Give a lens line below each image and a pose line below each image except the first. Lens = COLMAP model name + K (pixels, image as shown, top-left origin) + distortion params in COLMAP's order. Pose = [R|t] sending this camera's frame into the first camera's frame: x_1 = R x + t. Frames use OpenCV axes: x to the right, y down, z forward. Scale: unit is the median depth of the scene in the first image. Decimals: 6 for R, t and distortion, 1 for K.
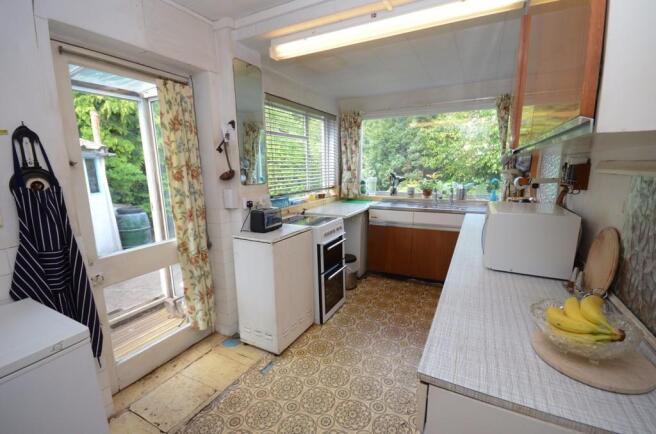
lens RADIAL K [[290.1, 0, 327.6], [0, 290.1, 224.8], [0, 0, 1]] dist [0.001336, -0.000514]
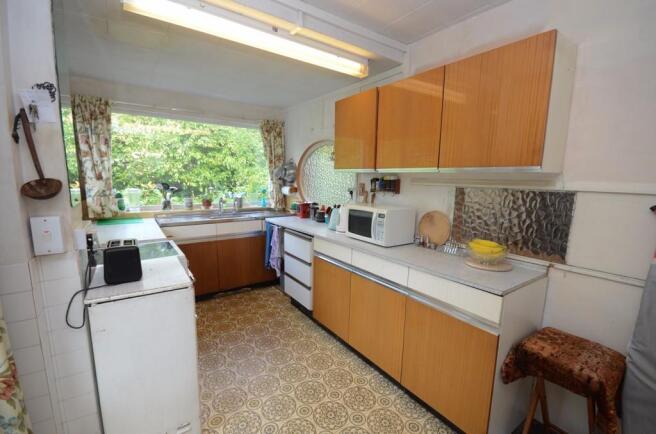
lens RADIAL K [[290.1, 0, 327.6], [0, 290.1, 224.8], [0, 0, 1]] dist [0.001336, -0.000514]
pose [[0.447328, -0.127759, 0.885198, -0.330365], [0.152794, 0.986111, 0.065111, -0.039913], [-0.881222, 0.106127, 0.460636, 0.199393]]
